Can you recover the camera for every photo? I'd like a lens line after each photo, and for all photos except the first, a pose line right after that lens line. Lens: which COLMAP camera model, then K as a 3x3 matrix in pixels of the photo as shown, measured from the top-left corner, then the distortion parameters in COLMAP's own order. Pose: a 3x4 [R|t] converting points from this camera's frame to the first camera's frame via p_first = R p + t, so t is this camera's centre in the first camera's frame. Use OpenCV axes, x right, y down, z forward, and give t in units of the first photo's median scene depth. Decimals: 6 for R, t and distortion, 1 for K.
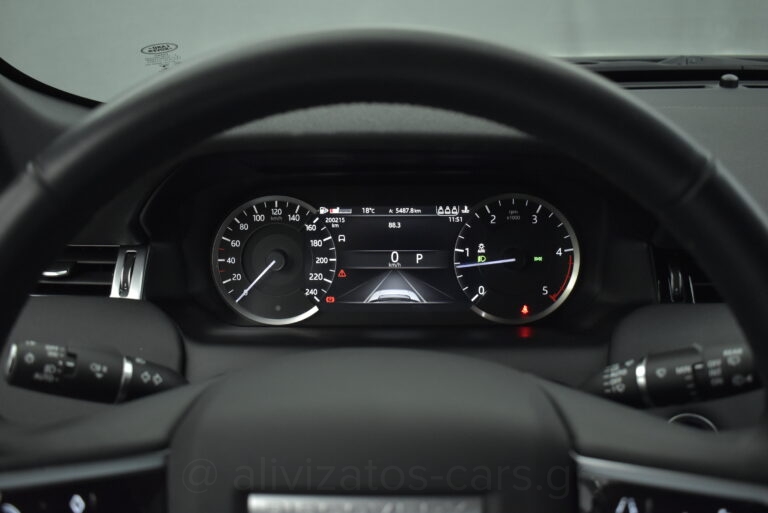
lens RADIAL K [[761.1, 0, 384.0], [0, 761.1, 256.5], [0, 0, 1]] dist [-0.012355, -0.010577]
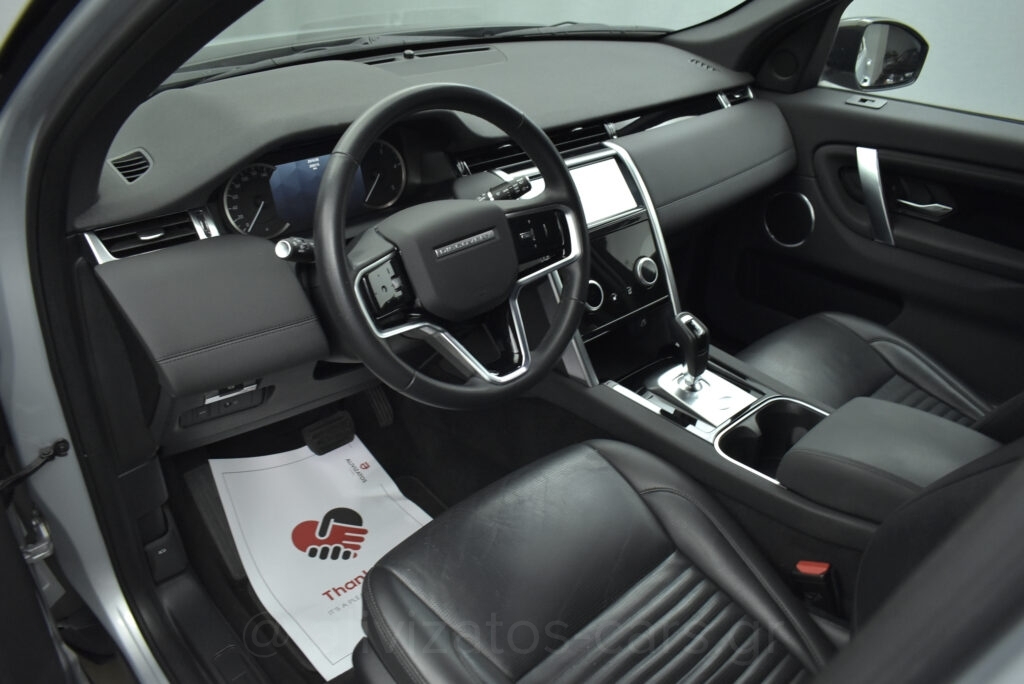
lens RADIAL K [[746.7, 0, 512.0], [0, 746.7, 342.0], [0, 0, 1]] dist [0.006298, 0.002088]
pose [[0.732684, -0.327819, 0.596414, -0.884969], [0.205938, 0.942054, 0.264808, -0.028696], [-0.648663, -0.071196, 0.757738, -0.706143]]
